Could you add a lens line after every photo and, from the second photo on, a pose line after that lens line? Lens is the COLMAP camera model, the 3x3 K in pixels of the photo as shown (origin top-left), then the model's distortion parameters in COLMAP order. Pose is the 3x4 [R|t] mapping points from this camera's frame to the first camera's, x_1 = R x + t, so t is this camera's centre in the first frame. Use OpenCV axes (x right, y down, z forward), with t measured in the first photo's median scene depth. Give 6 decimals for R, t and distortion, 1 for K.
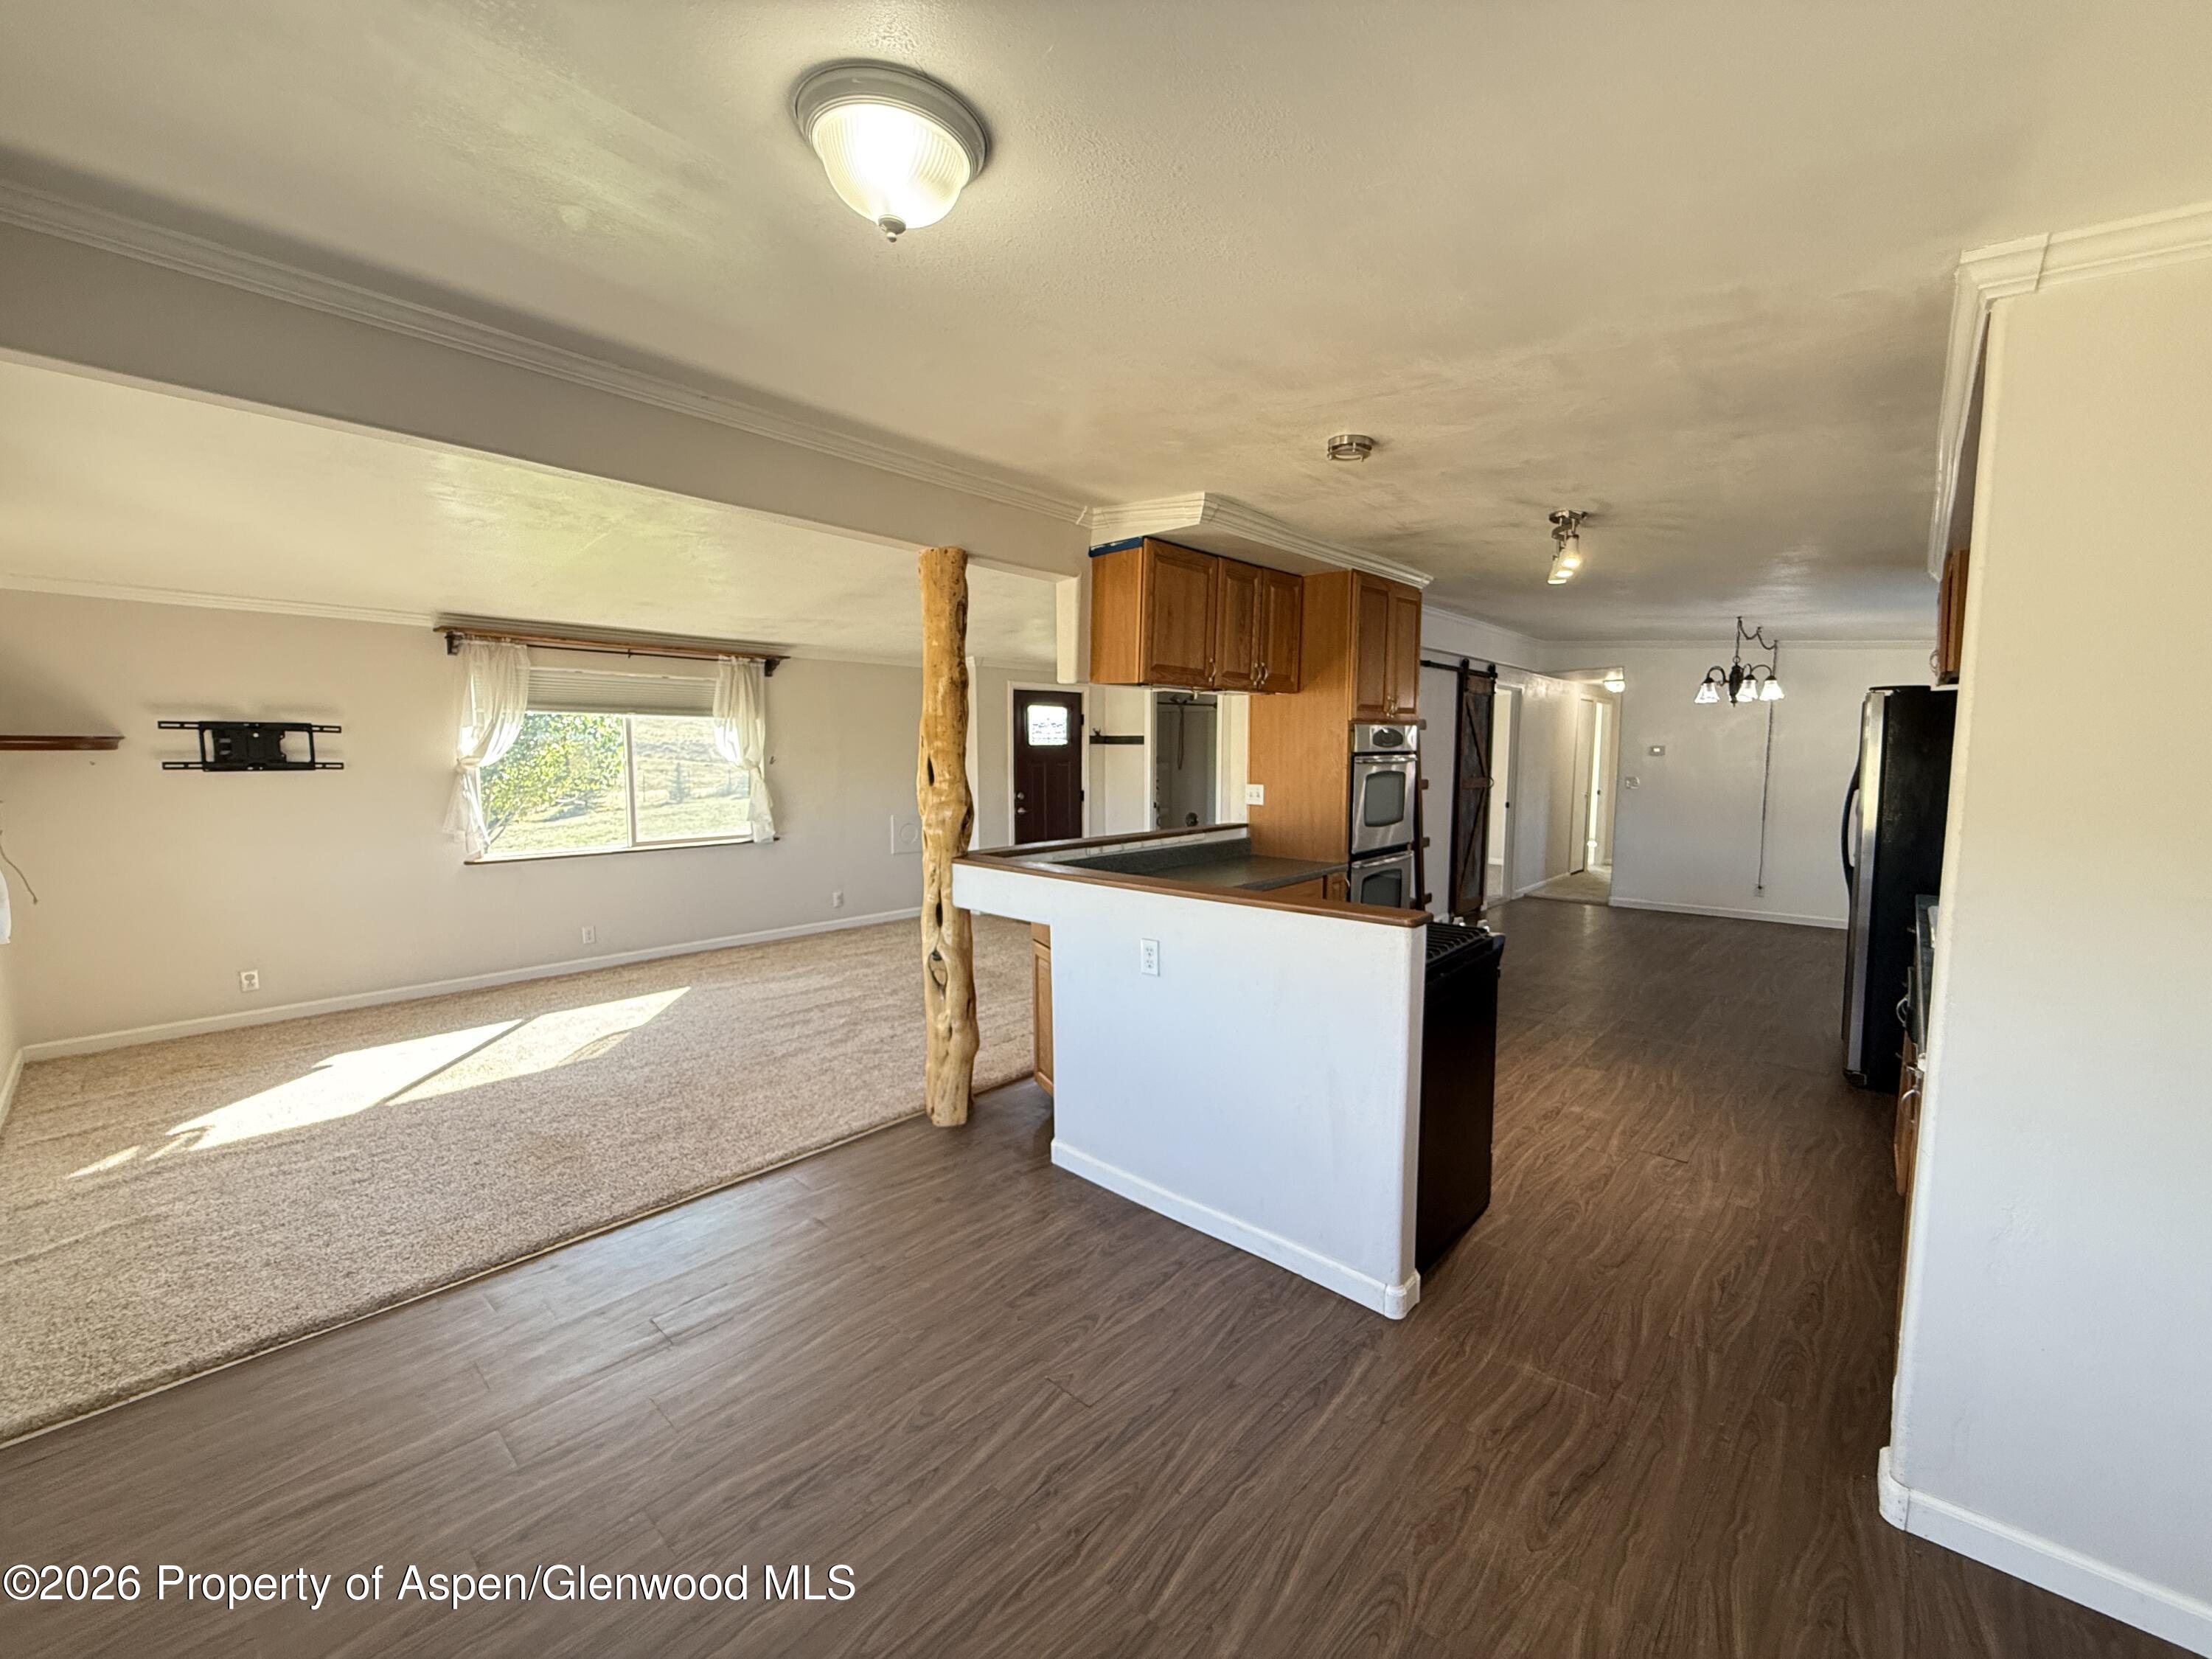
lens RADIAL K [[882.6, 0, 1101.4], [0, 882.6, 828.3], [0, 0, 1]] dist [0.000037, -0.000243]
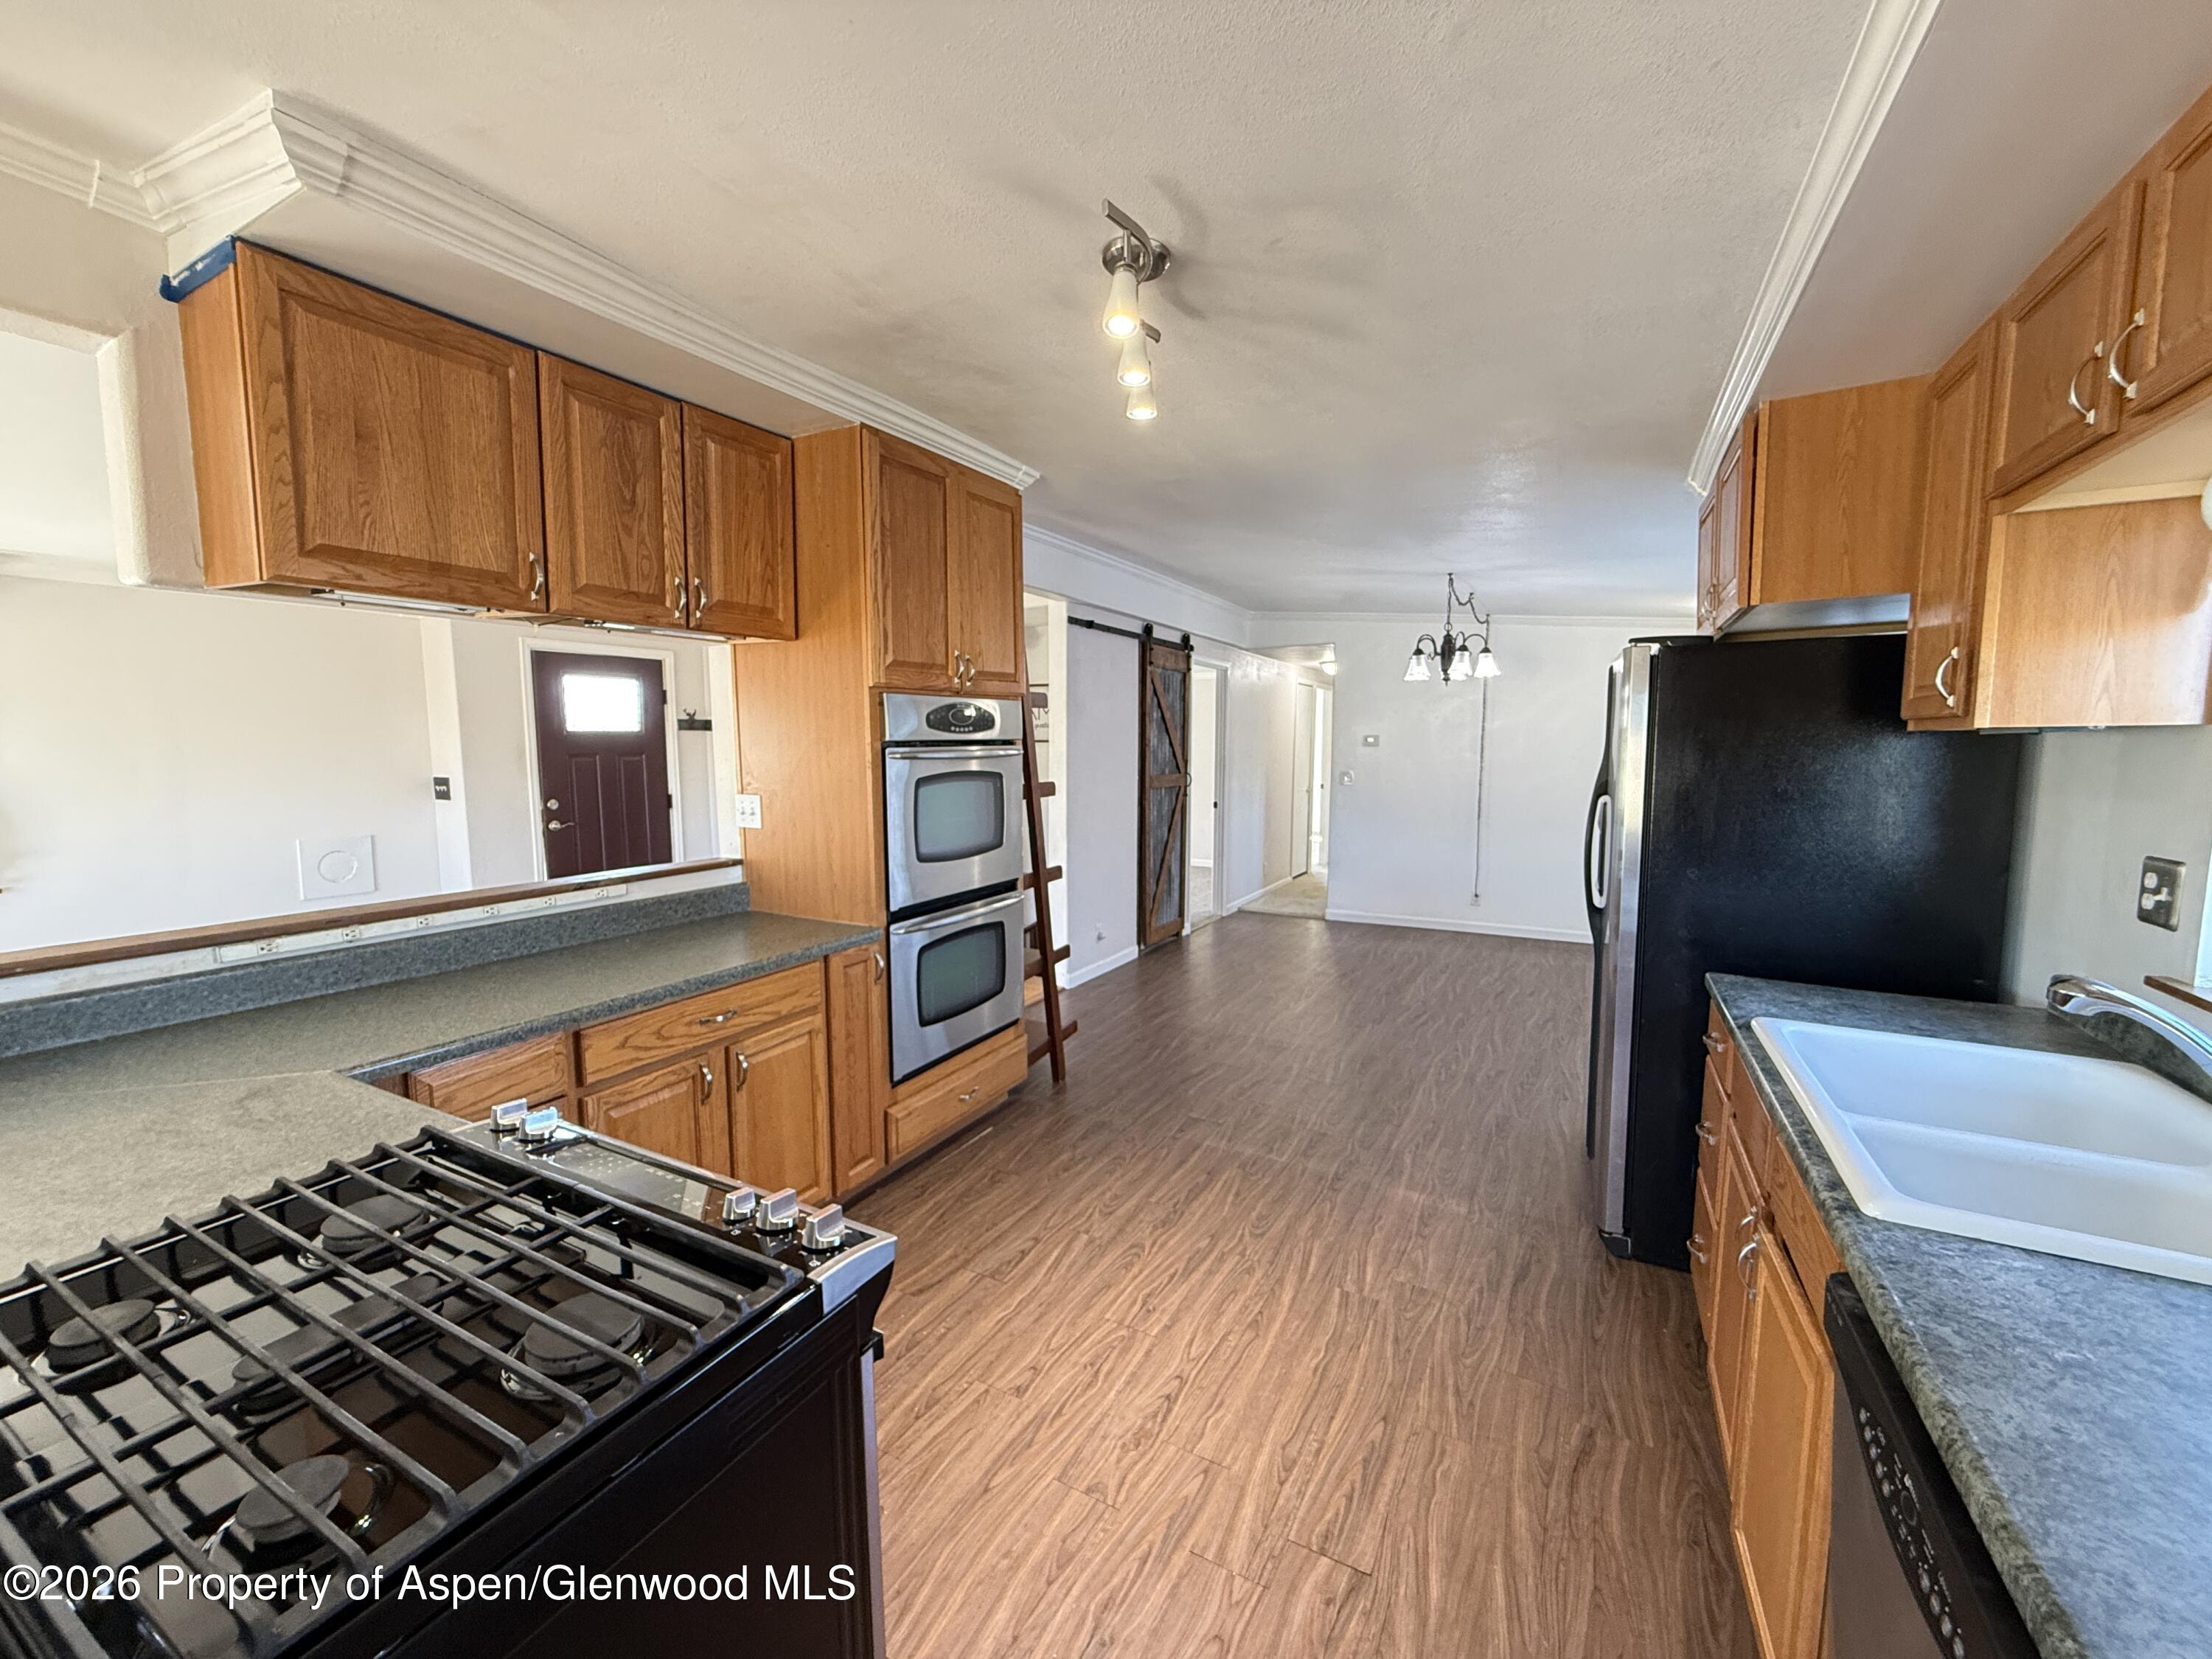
lens RADIAL K [[882.6, 0, 1106.8], [0, 882.6, 824.8], [0, 0, 1]] dist [0.000037, -0.000243]
pose [[0.968975, -0.022106, 0.246169, 0.222290], [0.020544, 0.999749, 0.008910, -0.025191], [-0.246304, -0.003576, 0.969186, 0.304591]]
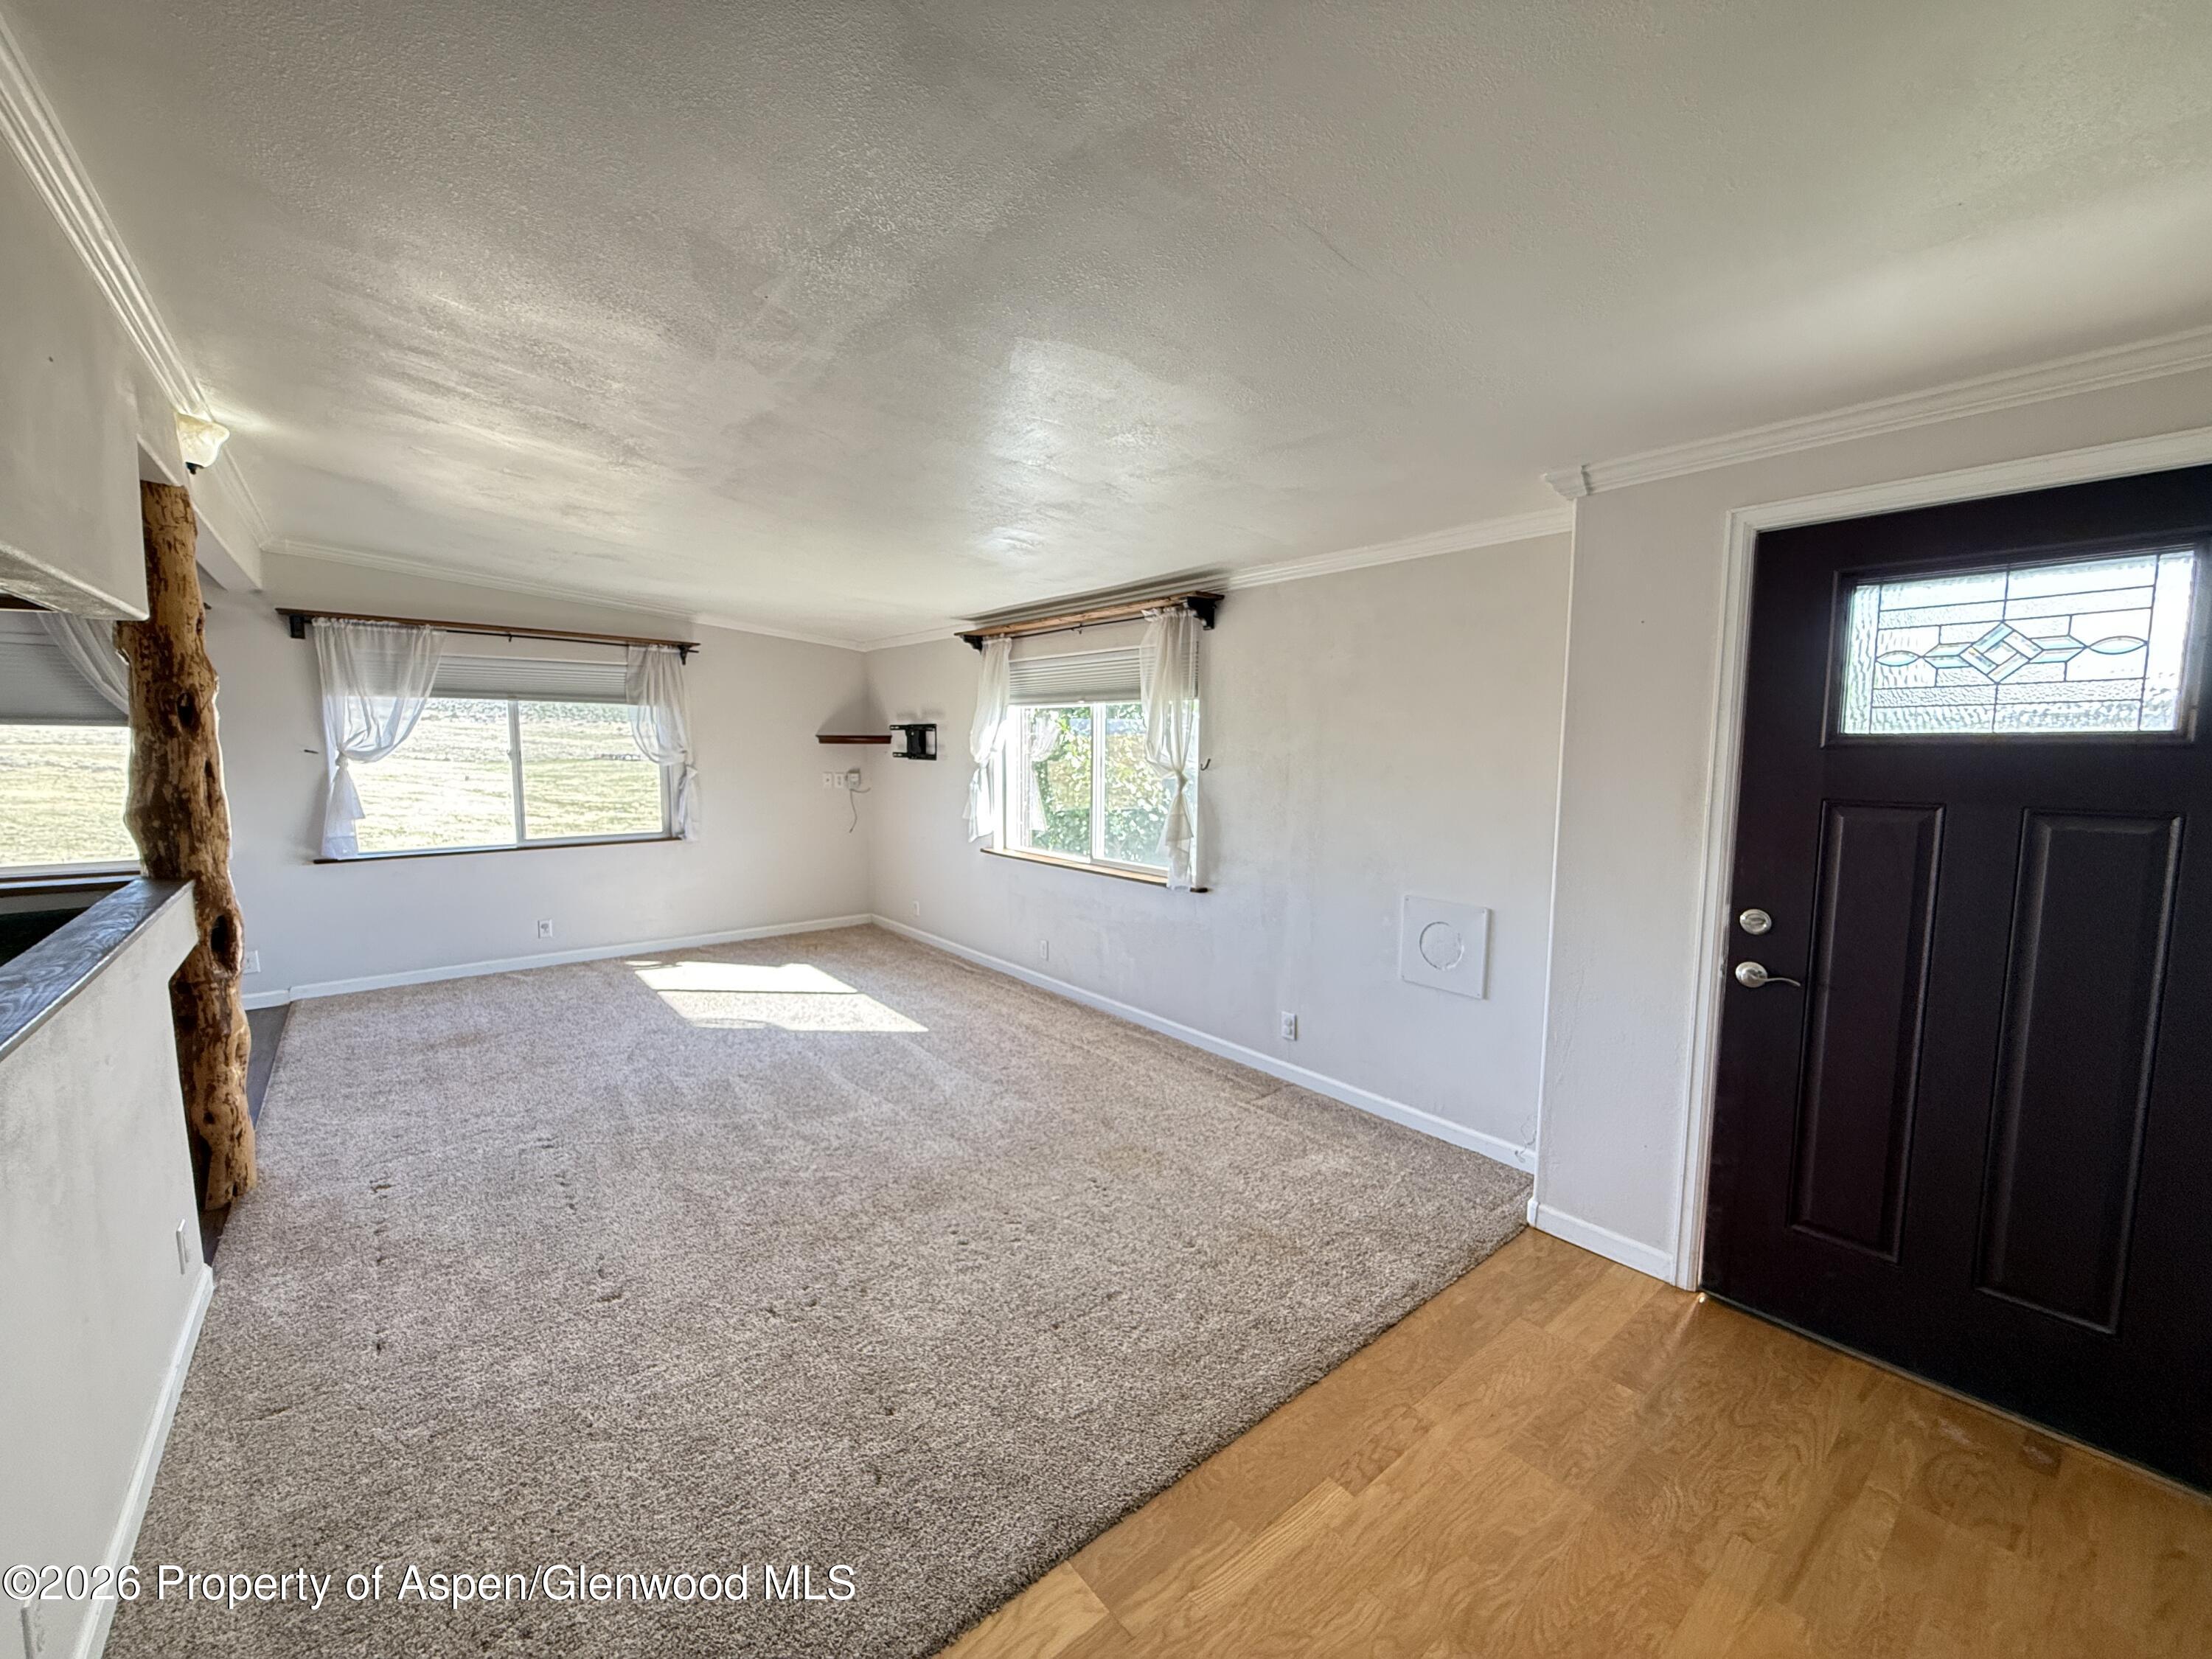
lens RADIAL K [[882.6, 0, 1105.0], [0, 882.6, 829.7], [0, 0, 1]] dist [0.000037, -0.000243]
pose [[-0.132201, 0.095216, -0.986639, 0.294370], [-0.097501, 0.989299, 0.108537, -0.105943], [0.986416, 0.110547, -0.121503, 1.151454]]
